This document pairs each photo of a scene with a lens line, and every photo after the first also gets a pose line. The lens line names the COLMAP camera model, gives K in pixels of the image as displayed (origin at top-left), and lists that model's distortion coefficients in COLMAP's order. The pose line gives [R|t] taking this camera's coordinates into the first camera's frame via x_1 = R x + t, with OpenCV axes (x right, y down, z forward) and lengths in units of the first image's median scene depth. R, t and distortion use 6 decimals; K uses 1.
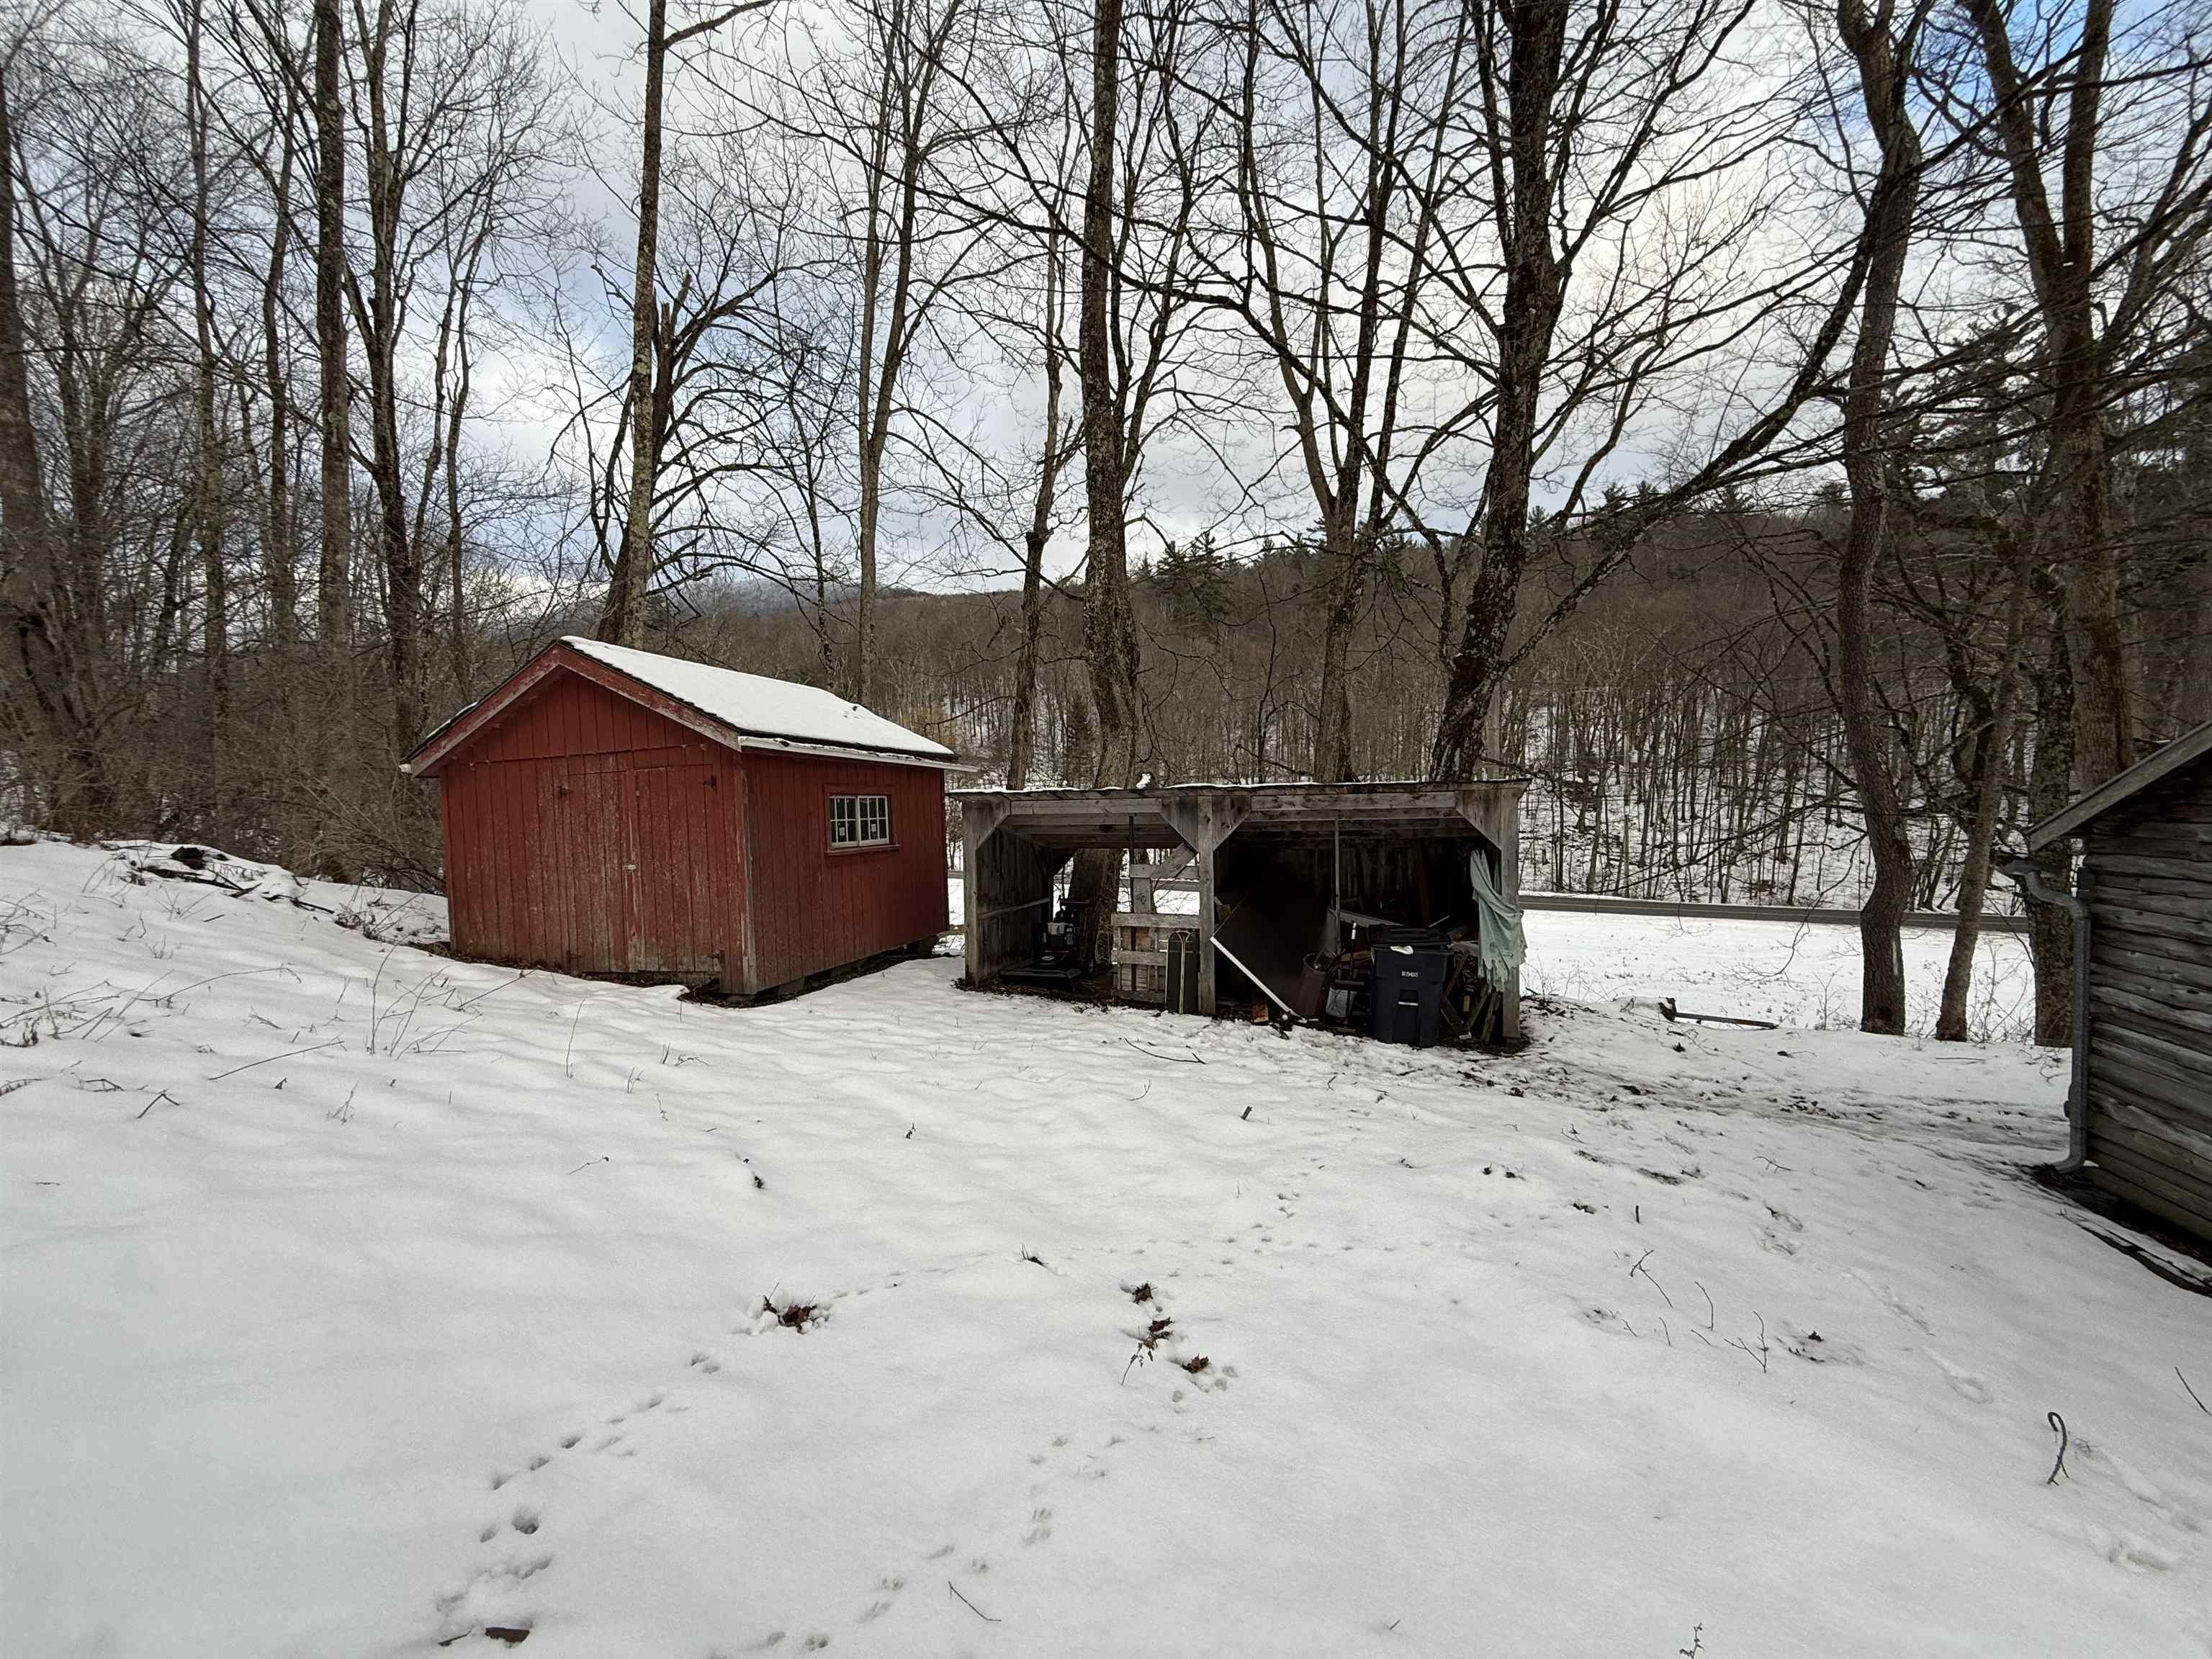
lens RADIAL K [[878.8, 0, 1095.2], [0, 878.8, 834.1], [0, 0, 1]] dist [-0.000115, 0.000047]
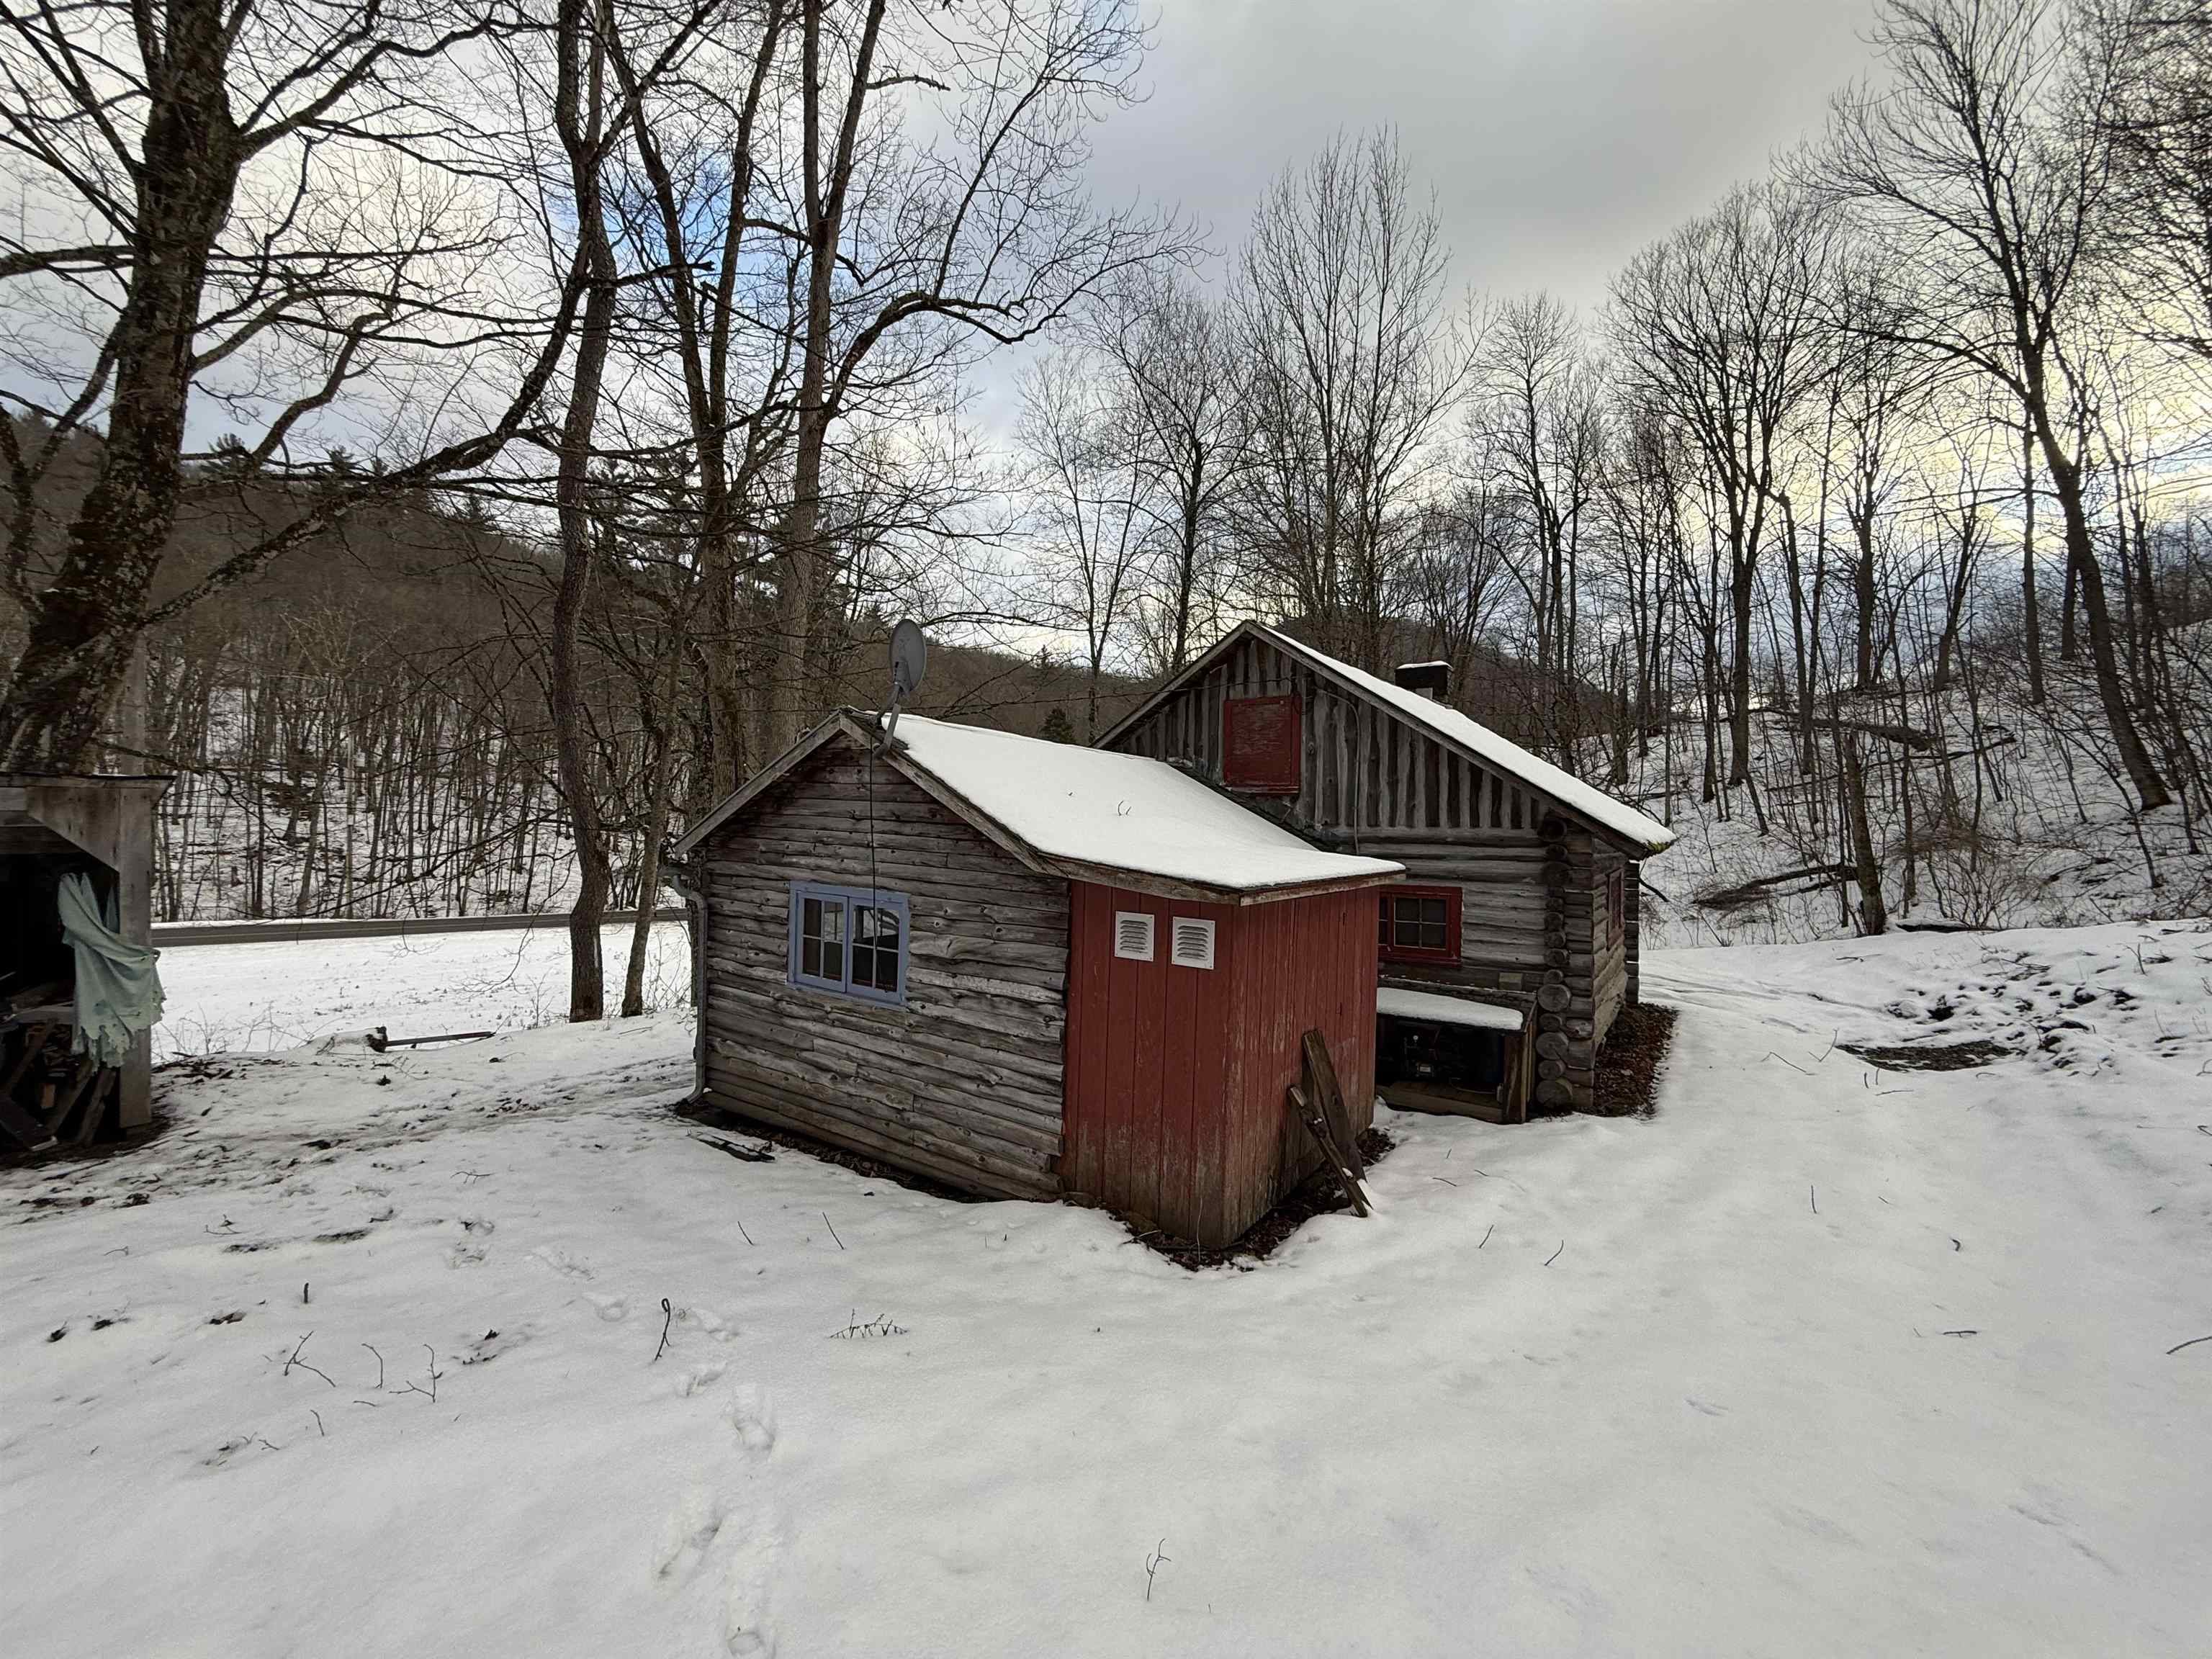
lens RADIAL K [[878.8, 0, 1110.8], [0, 878.8, 833.2], [0, 0, 1]] dist [-0.000115, 0.000047]
pose [[0.311802, 0.007333, 0.950119, 0.023393], [0.006040, 0.999935, -0.009700, -0.001408], [-0.950128, 0.008763, 0.311737, -0.007520]]
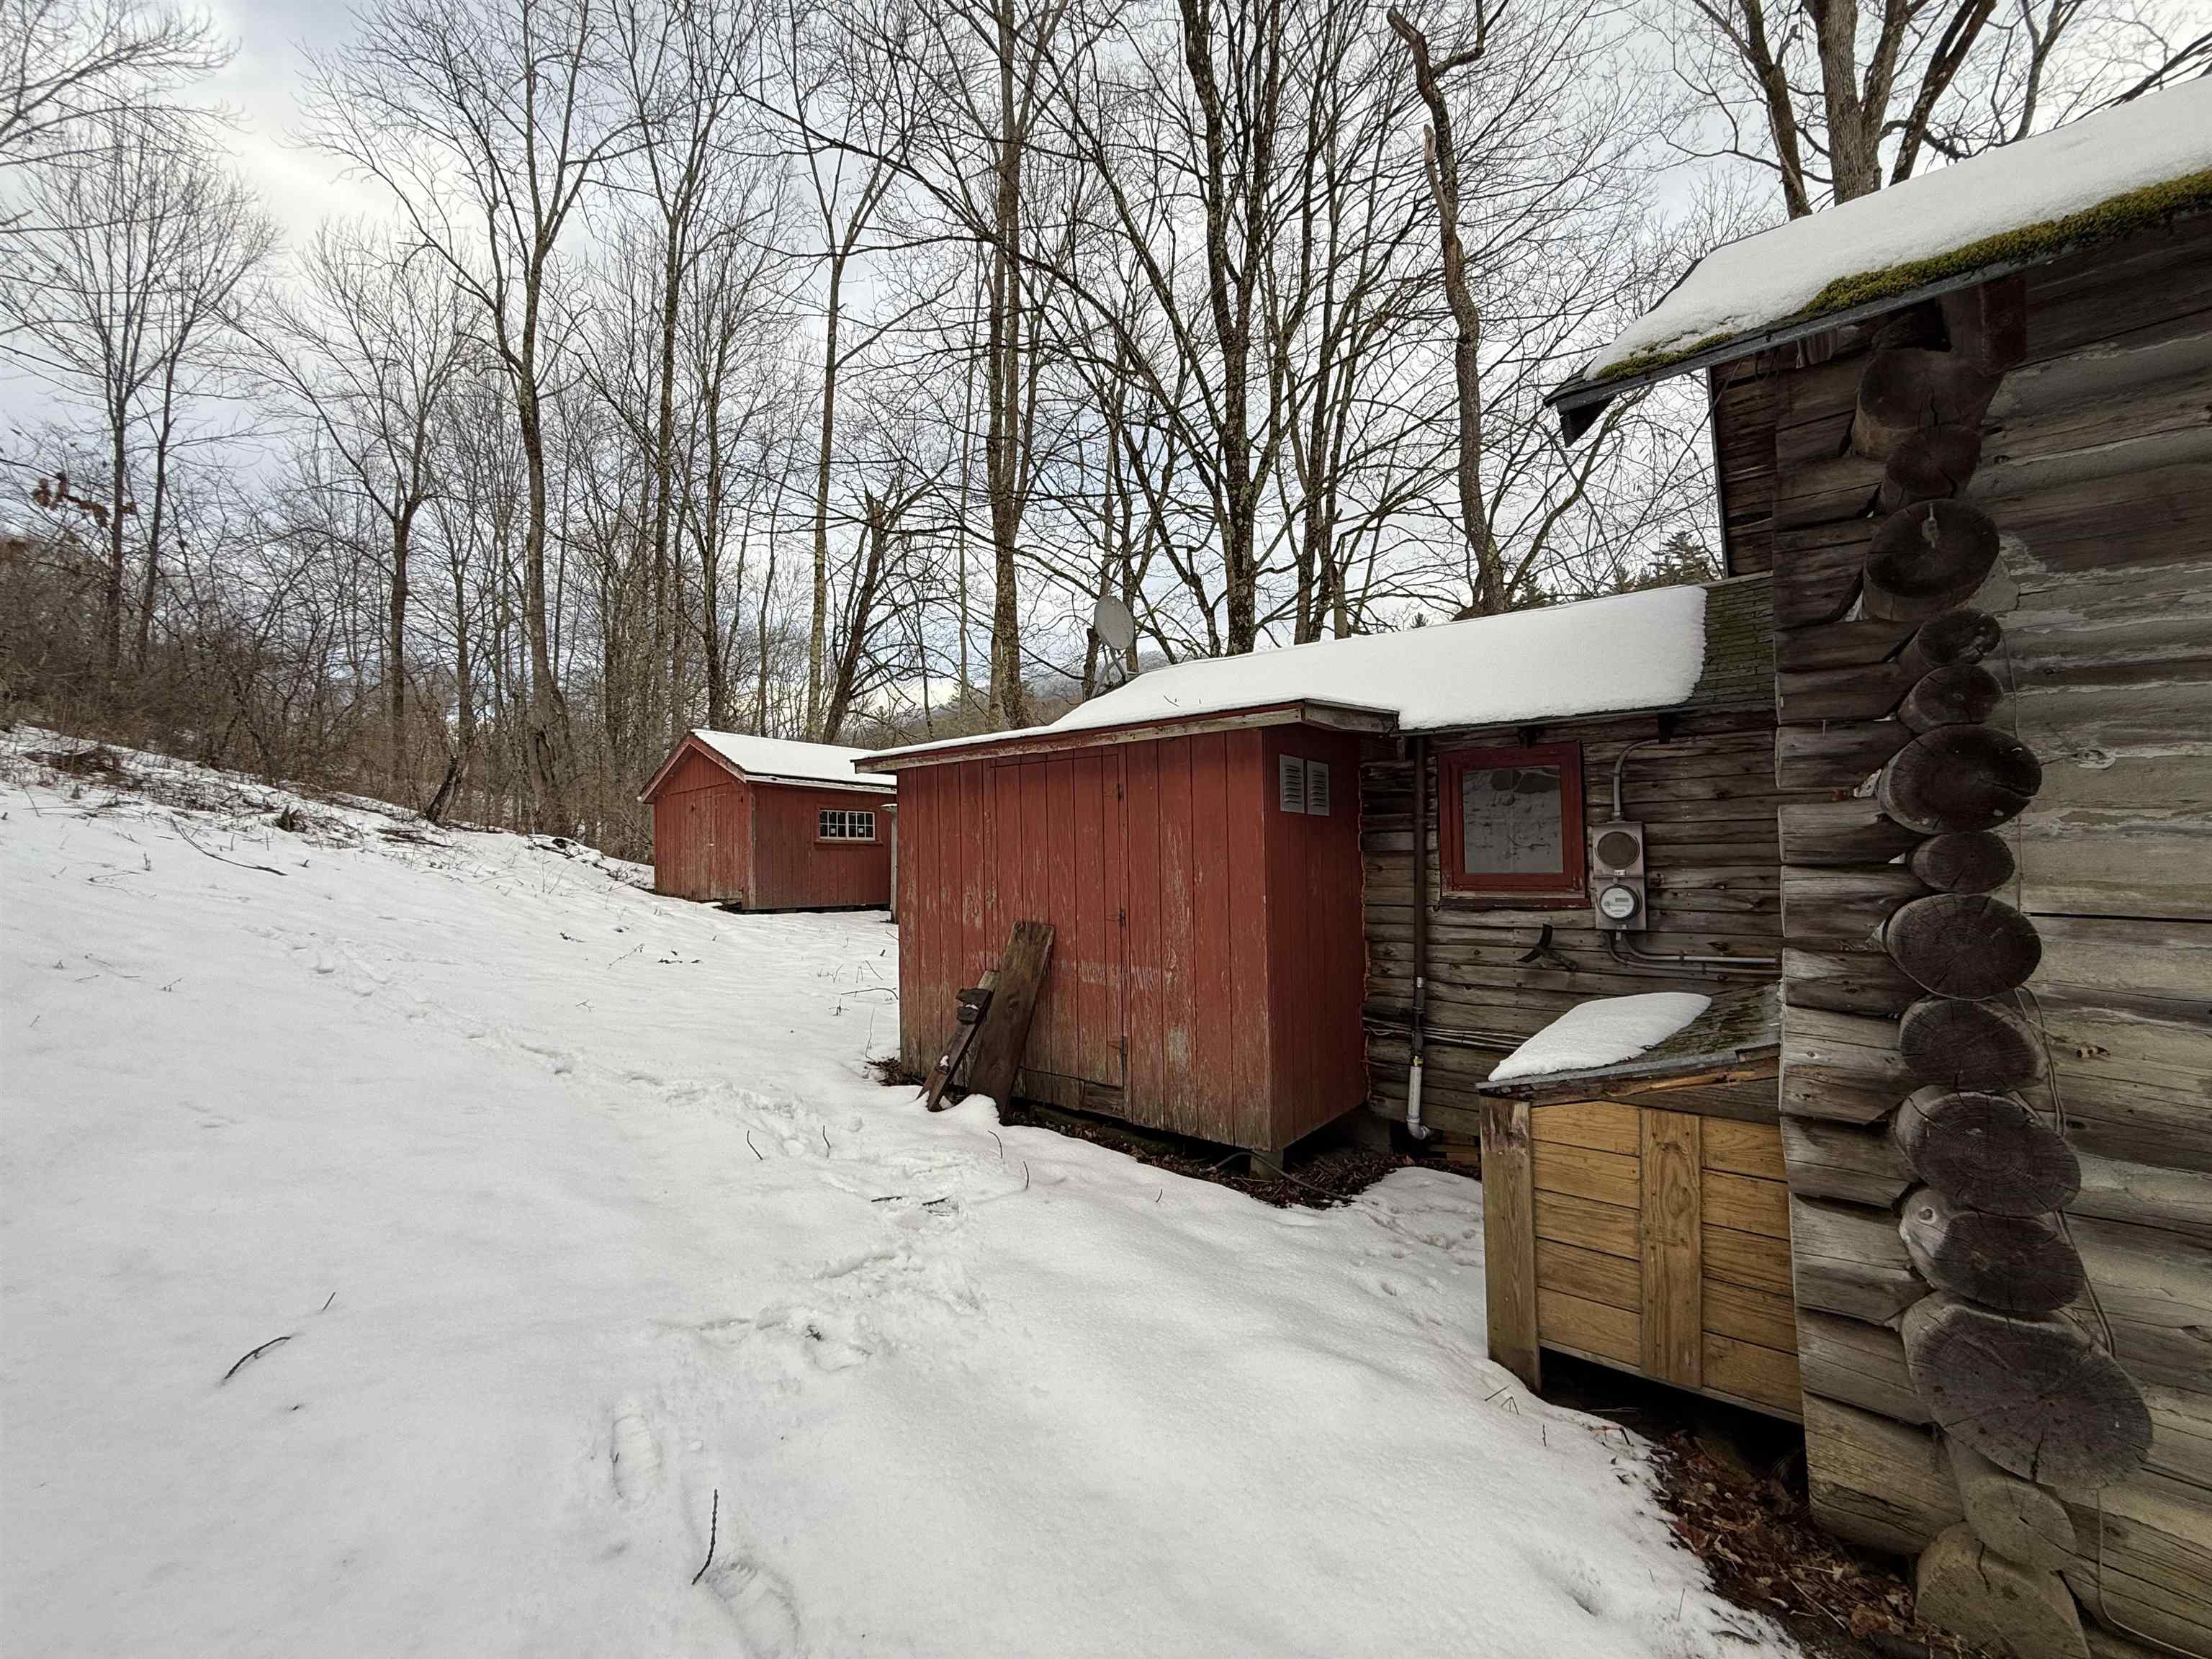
lens RADIAL K [[878.8, 0, 1088.3], [0, 878.8, 828.4], [0, 0, 1]] dist [-0.000115, 0.000047]
pose [[0.922297, -0.013097, -0.386259, 0.825058], [-0.015436, 0.997380, -0.070676, 0.104257], [0.386173, 0.071146, 0.919679, -0.391012]]
